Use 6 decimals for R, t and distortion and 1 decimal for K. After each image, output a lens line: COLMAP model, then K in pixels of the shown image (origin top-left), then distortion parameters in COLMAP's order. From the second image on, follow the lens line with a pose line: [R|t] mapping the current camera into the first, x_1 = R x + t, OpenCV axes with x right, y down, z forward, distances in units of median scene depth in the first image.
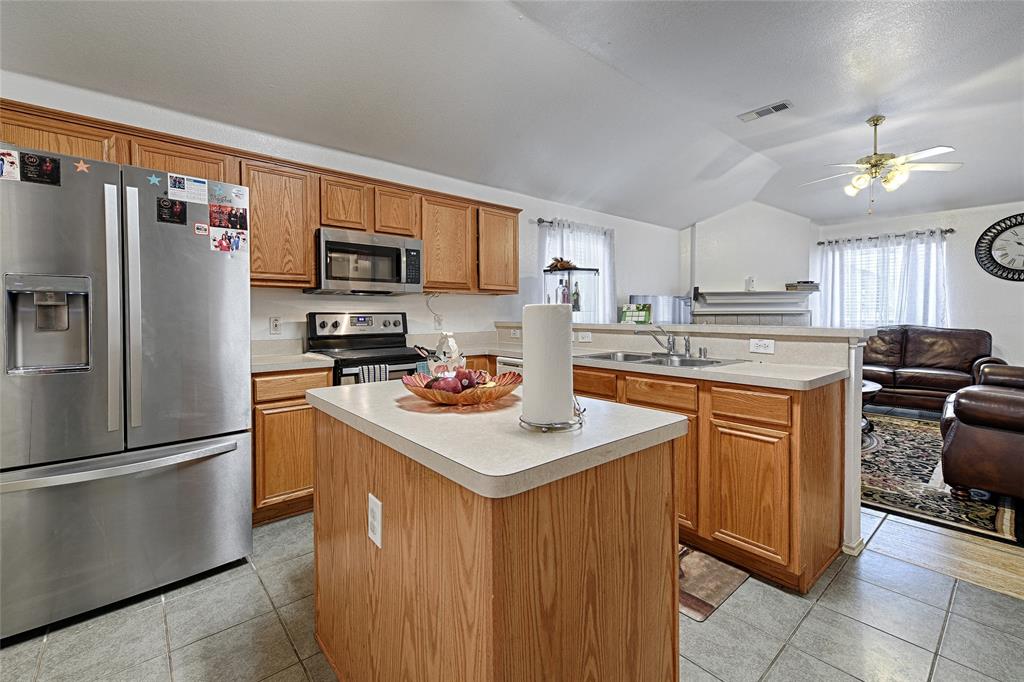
lens RADIAL K [[431.1, 0, 489.6], [0, 431.1, 325.3], [0, 0, 1]] dist [0.002648, -0.000095]
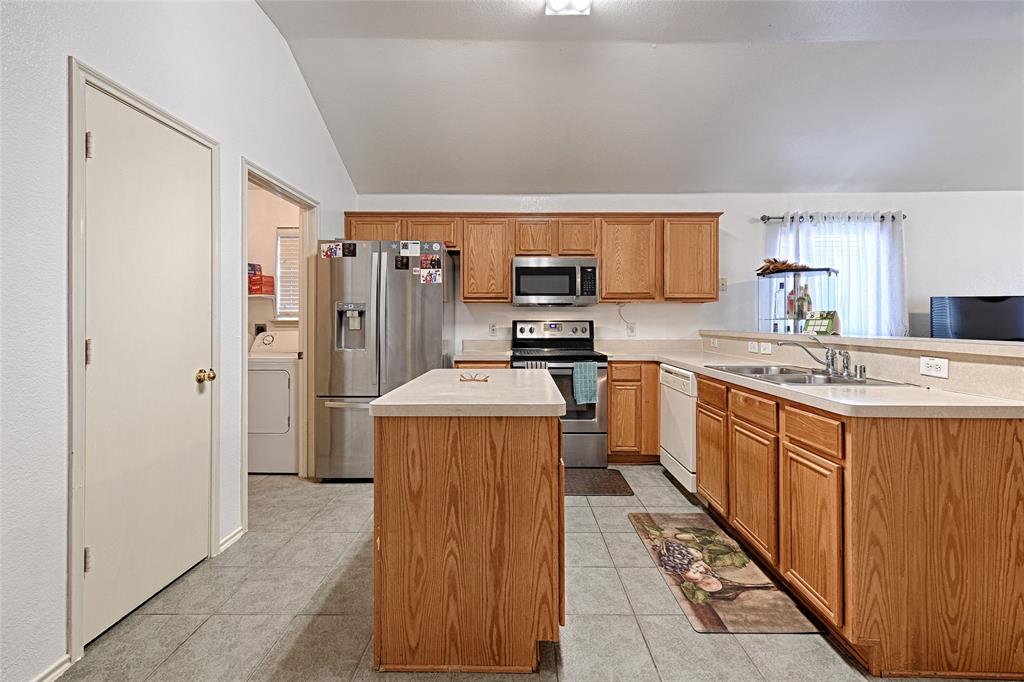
lens RADIAL K [[431.1, 0, 514.5], [0, 431.1, 322.9], [0, 0, 1]] dist [0.004072, -0.000160]
pose [[0.773649, 0.005111, -0.633593, 0.367173], [-0.018984, 0.999705, -0.015117, -0.001783], [0.633329, 0.023724, 0.773519, -0.026285]]
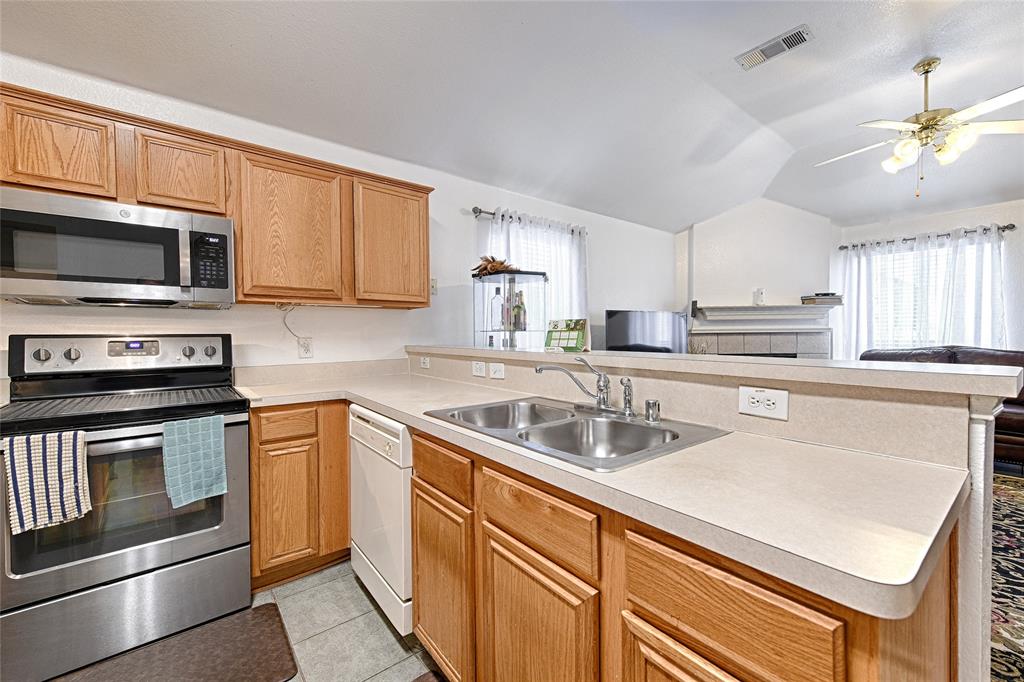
lens RADIAL K [[413.2, 0, 515.5], [0, 413.2, 341.4], [0, 0, 1]] dist [0.005941, -0.000165]
pose [[0.999992, -0.003971, 0.001101, 0.236856], [0.003977, 0.999977, -0.005552, -0.013020], [-0.001079, 0.005557, 0.999984, 0.358050]]
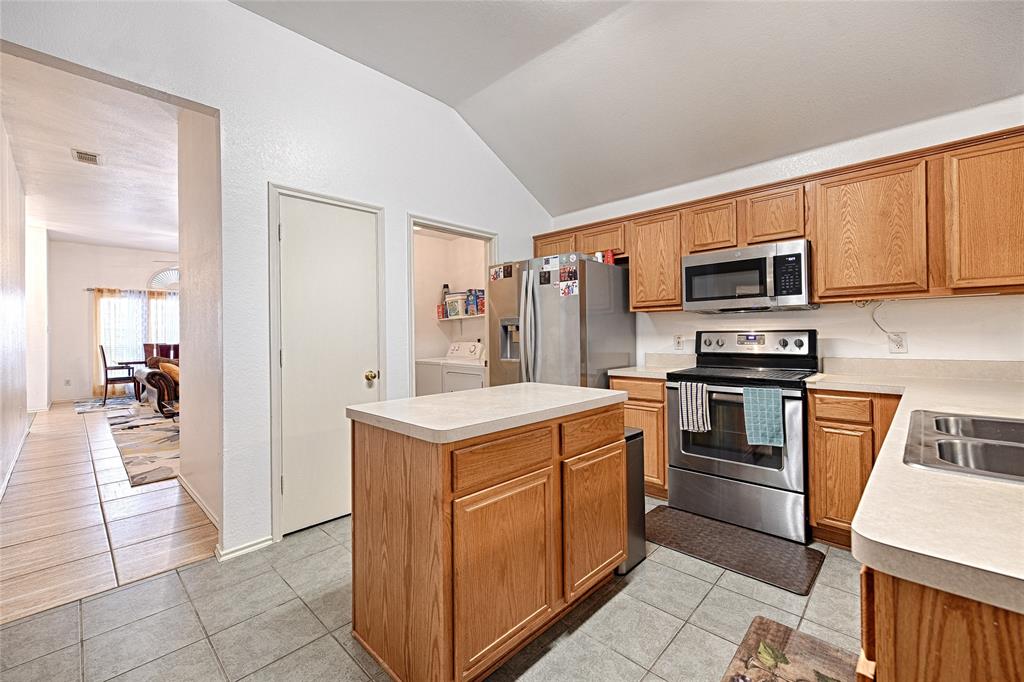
lens RADIAL K [[416.0, 0, 513.3], [0, 416.0, 332.8], [0, 0, 1]] dist [0.001201, -0.000327]
pose [[0.128819, -0.004053, -0.991660, 0.495439], [-0.012546, 0.999905, -0.005717, -0.011841], [0.991589, 0.013178, 0.128756, 0.332172]]
